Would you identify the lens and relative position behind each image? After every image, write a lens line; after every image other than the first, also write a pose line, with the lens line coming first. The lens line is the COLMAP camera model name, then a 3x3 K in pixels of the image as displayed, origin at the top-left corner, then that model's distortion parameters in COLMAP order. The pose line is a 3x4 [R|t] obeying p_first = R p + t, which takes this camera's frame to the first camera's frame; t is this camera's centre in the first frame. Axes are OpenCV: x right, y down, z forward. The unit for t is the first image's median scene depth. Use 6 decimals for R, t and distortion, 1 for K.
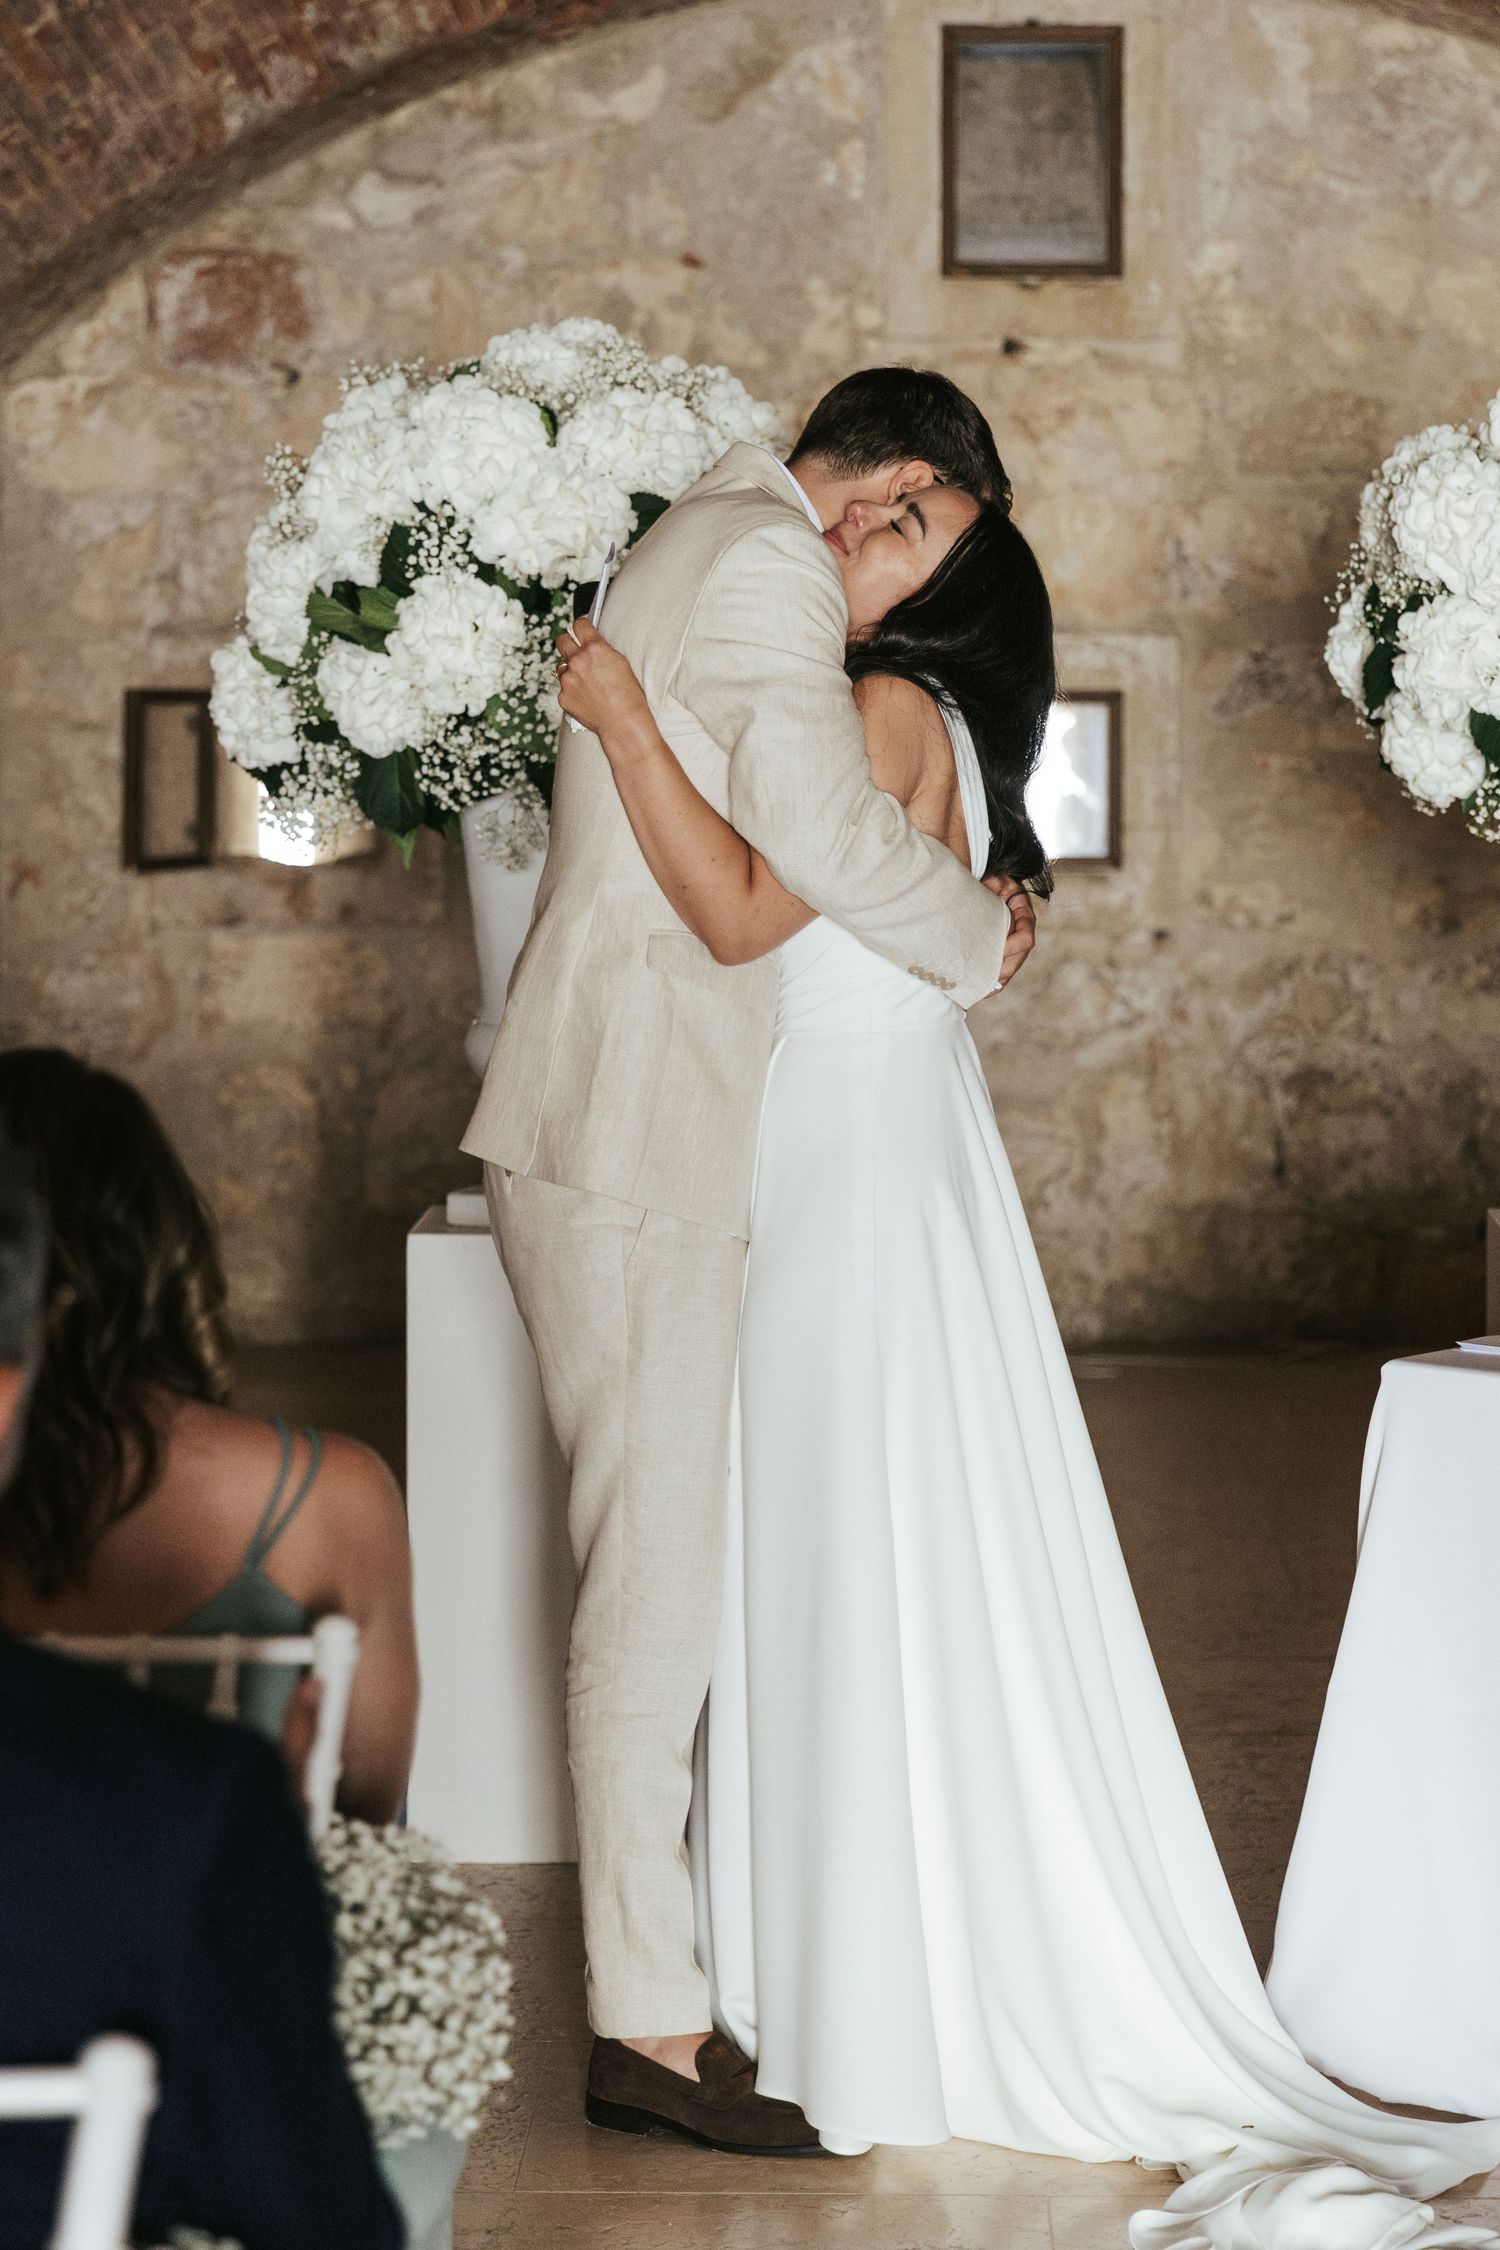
lens RADIAL K [[4527.6, 0, 750.0], [0, 4527.6, 1125.0], [0, 0, 1]] dist [0.017675, -0.014165]
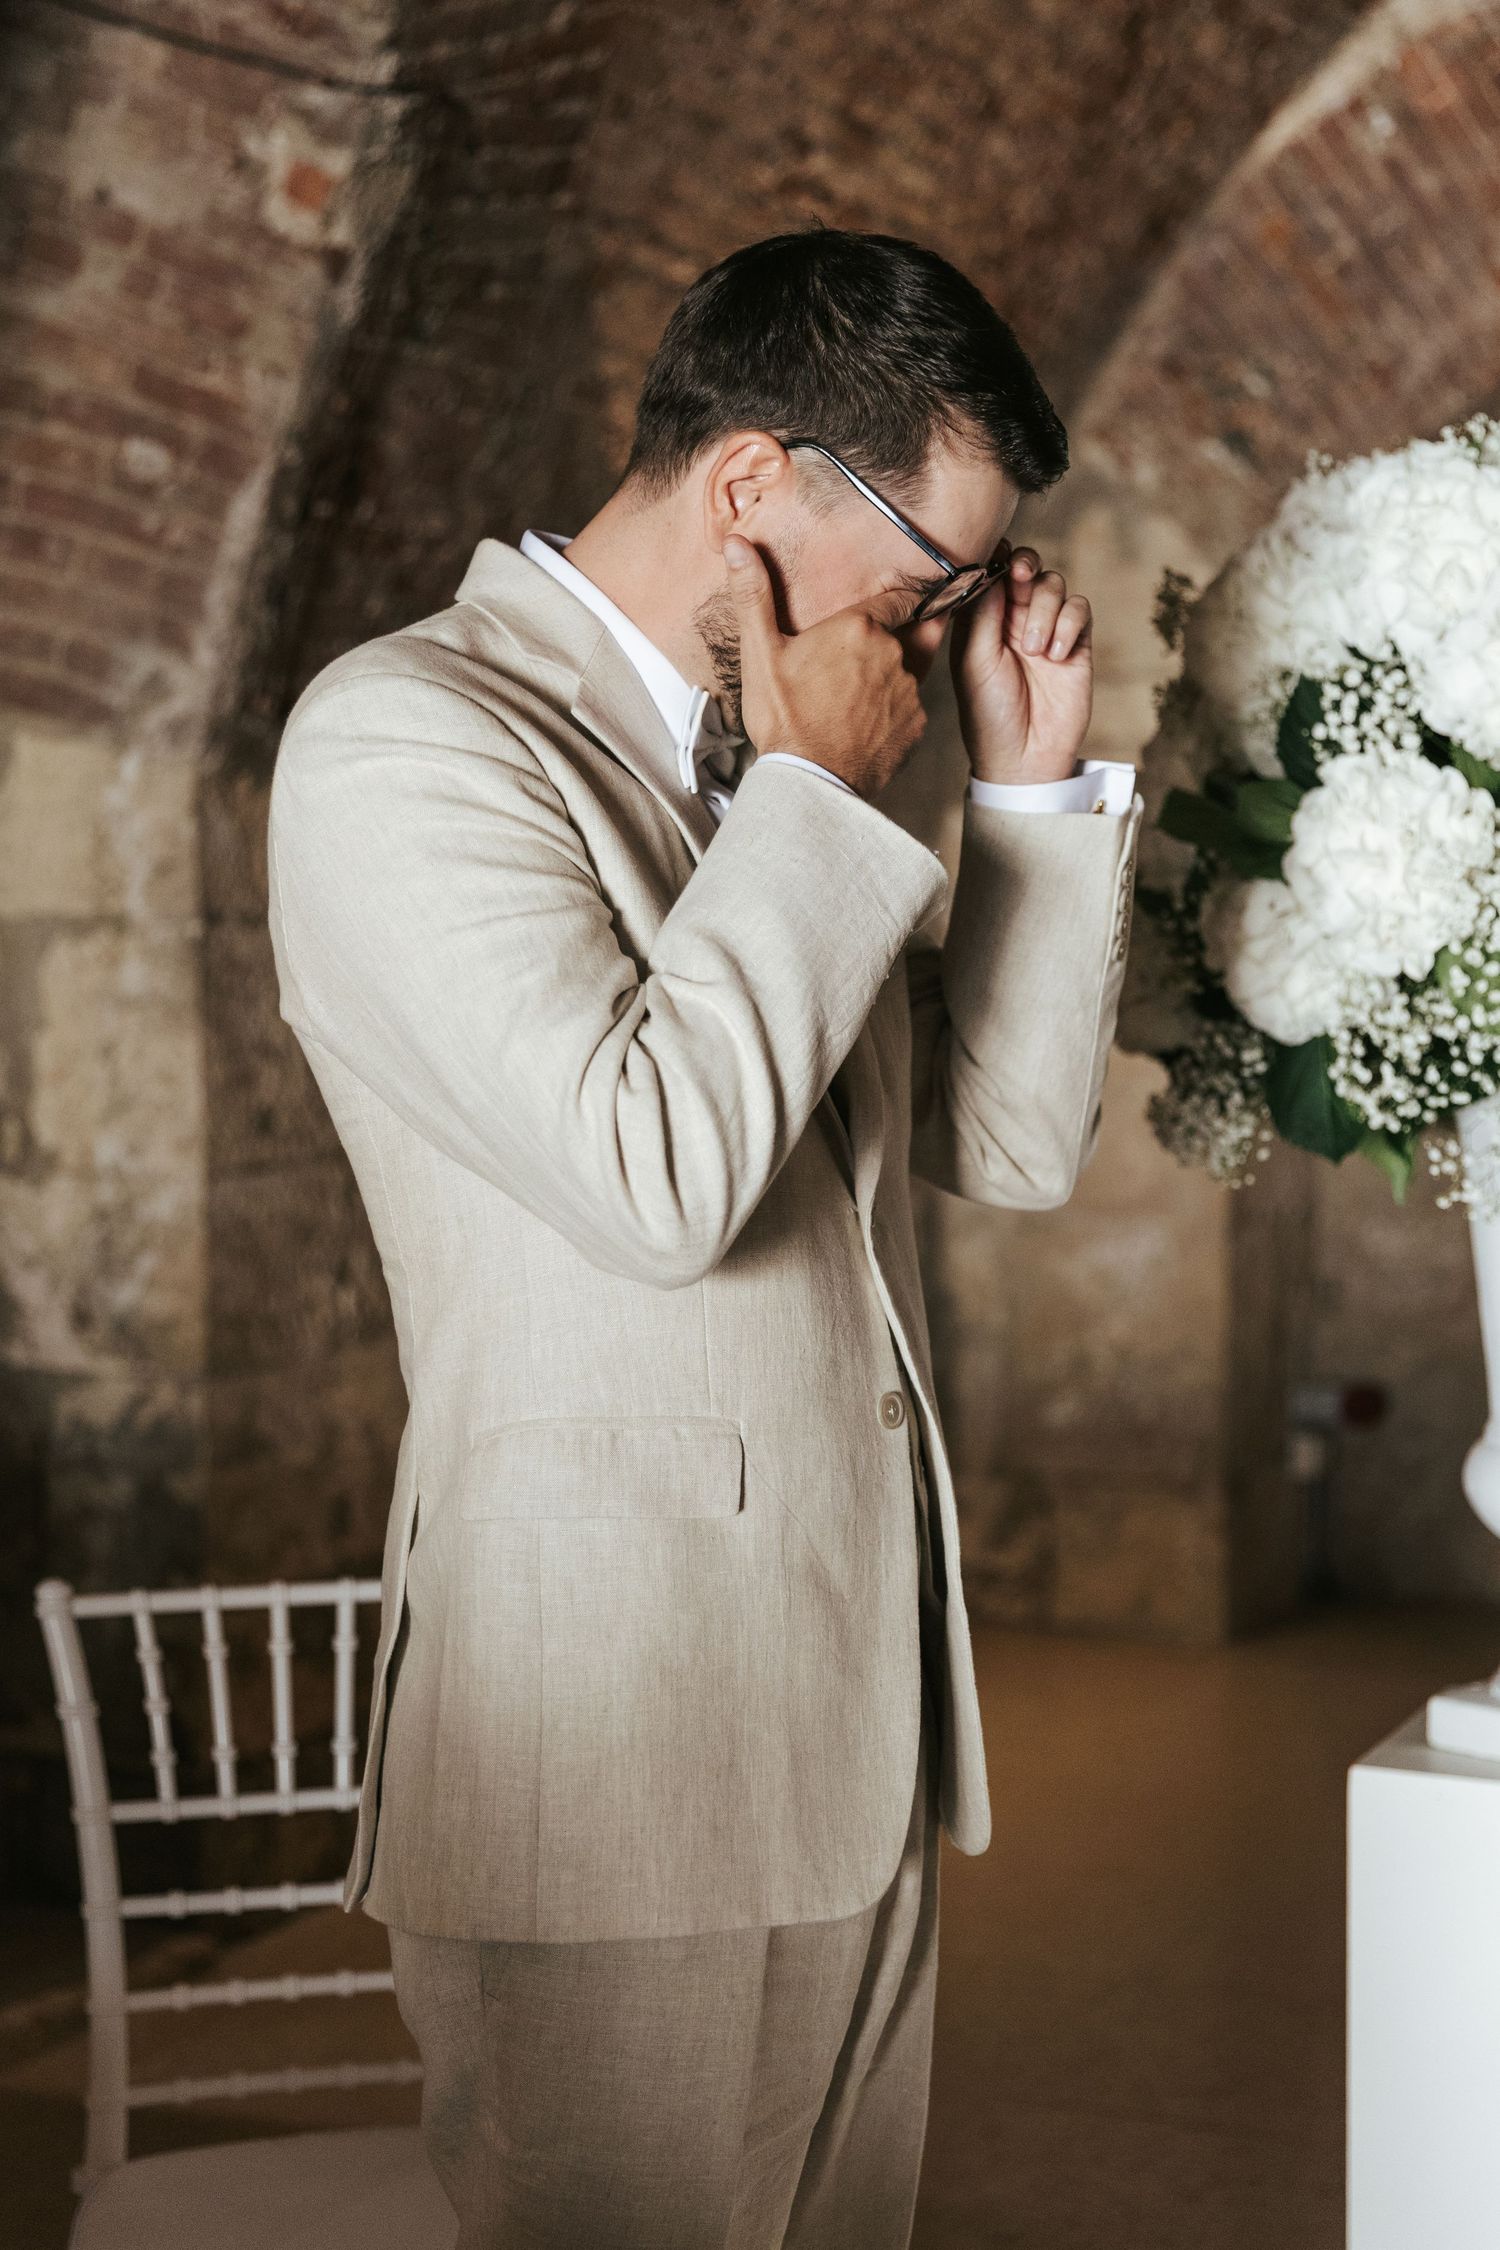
lens RADIAL K [[3225.7, 0, 750.0], [0, 3225.7, 1125.0], [0, 0, 1]] dist [-0.010860, -0.006137]
pose [[0.904442, 0.018613, -0.426191, 0.039778], [-0.035929, 0.998822, -0.032626, -0.046716], [0.425081, 0.044820, 0.904045, 0.498693]]
